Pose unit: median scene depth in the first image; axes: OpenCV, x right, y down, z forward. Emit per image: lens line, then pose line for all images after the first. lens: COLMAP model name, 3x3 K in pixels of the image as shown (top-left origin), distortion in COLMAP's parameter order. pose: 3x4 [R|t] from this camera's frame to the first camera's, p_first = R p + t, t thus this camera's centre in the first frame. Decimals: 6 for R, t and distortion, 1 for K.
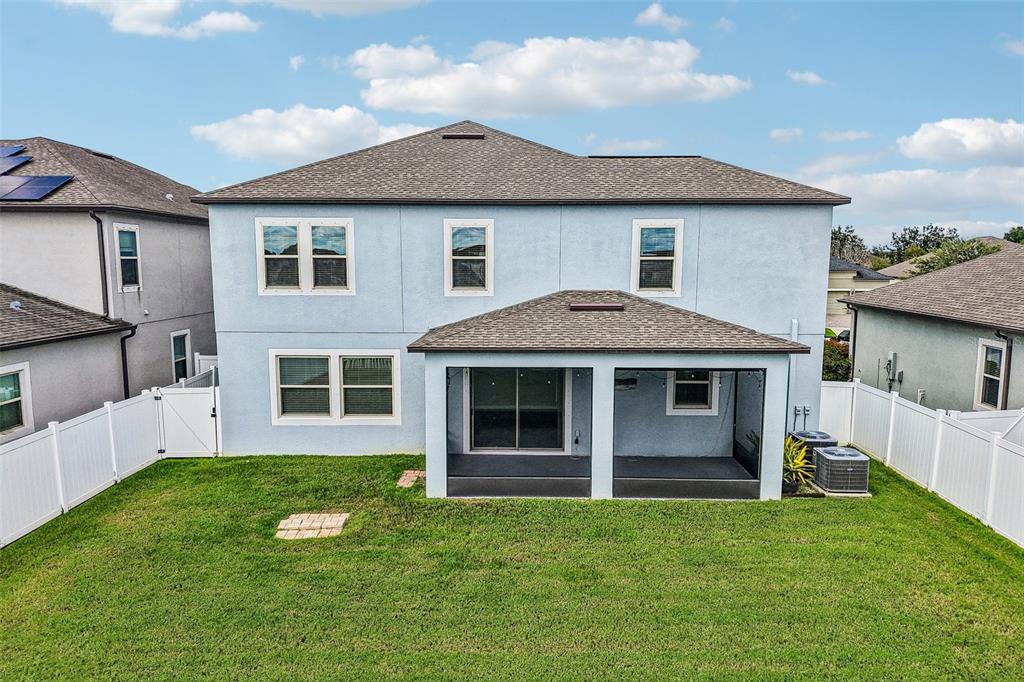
lens RADIAL K [[695.6, 0, 508.4], [0, 695.6, 344.6], [0, 0, 1]] dist [0.012365, -0.006174]
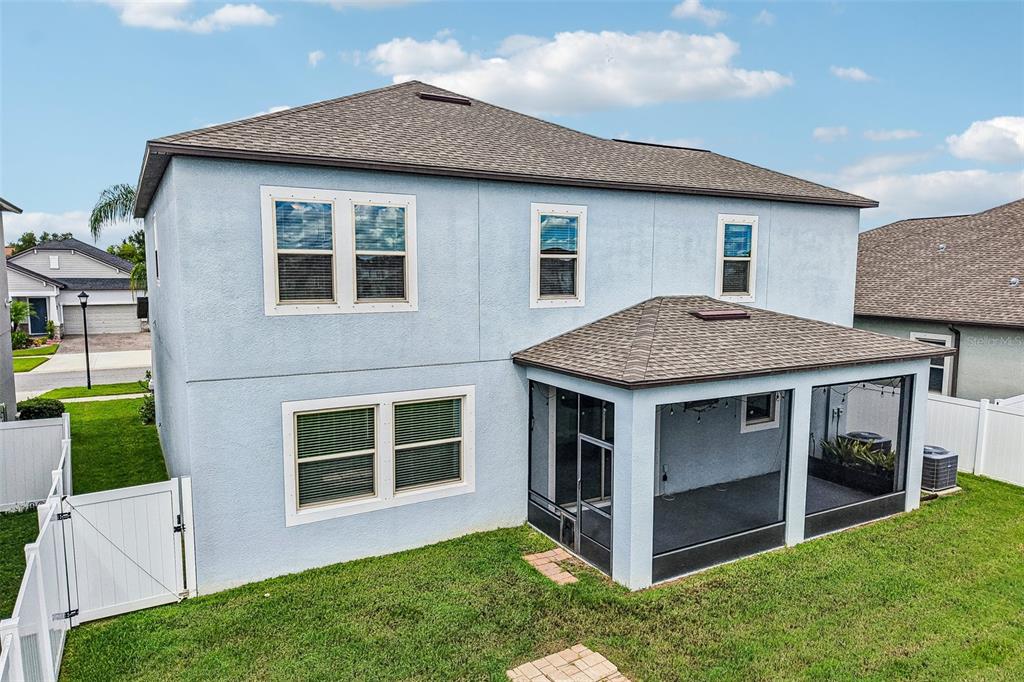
lens RADIAL K [[695.6, 0, 515.4], [0, 695.6, 346.6], [0, 0, 1]] dist [0.012365, -0.006174]
pose [[0.860646, -0.055905, 0.506125, -0.483891], [0.061589, 0.998086, 0.005516, -0.034538], [-0.505465, 0.026424, 0.862442, 0.377251]]
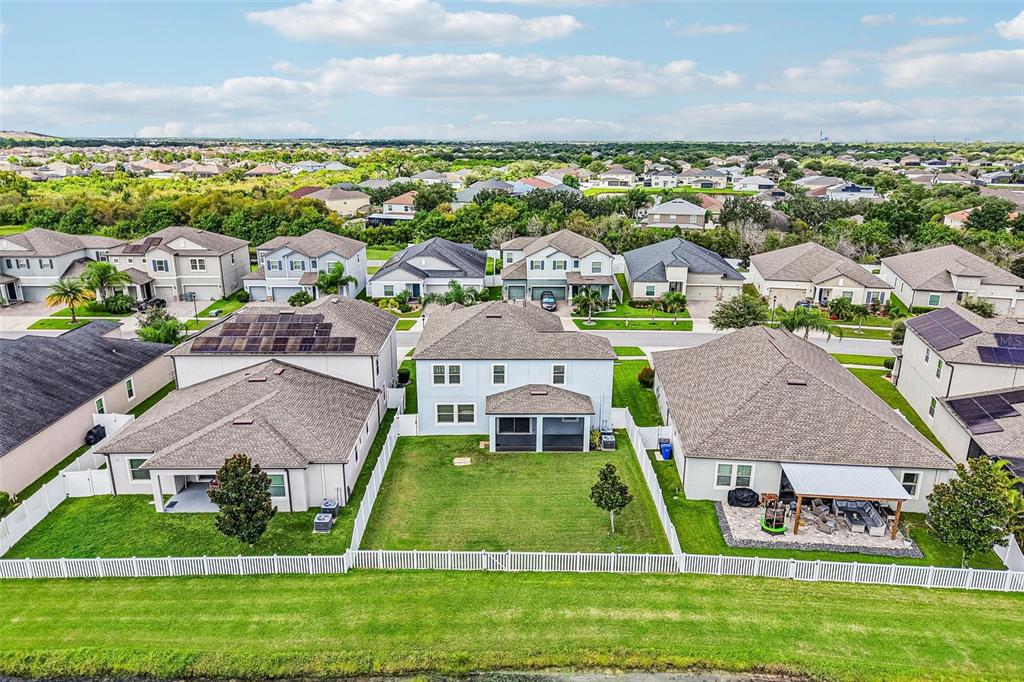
lens RADIAL K [[695.6, 0, 510.1], [0, 695.6, 335.6], [0, 0, 1]] dist [0.012365, -0.006174]
pose [[0.999479, -0.007326, 0.031421, -0.104213], [0.002334, 0.987744, 0.156065, -0.786556], [-0.032180, -0.155910, 0.987247, -2.064269]]
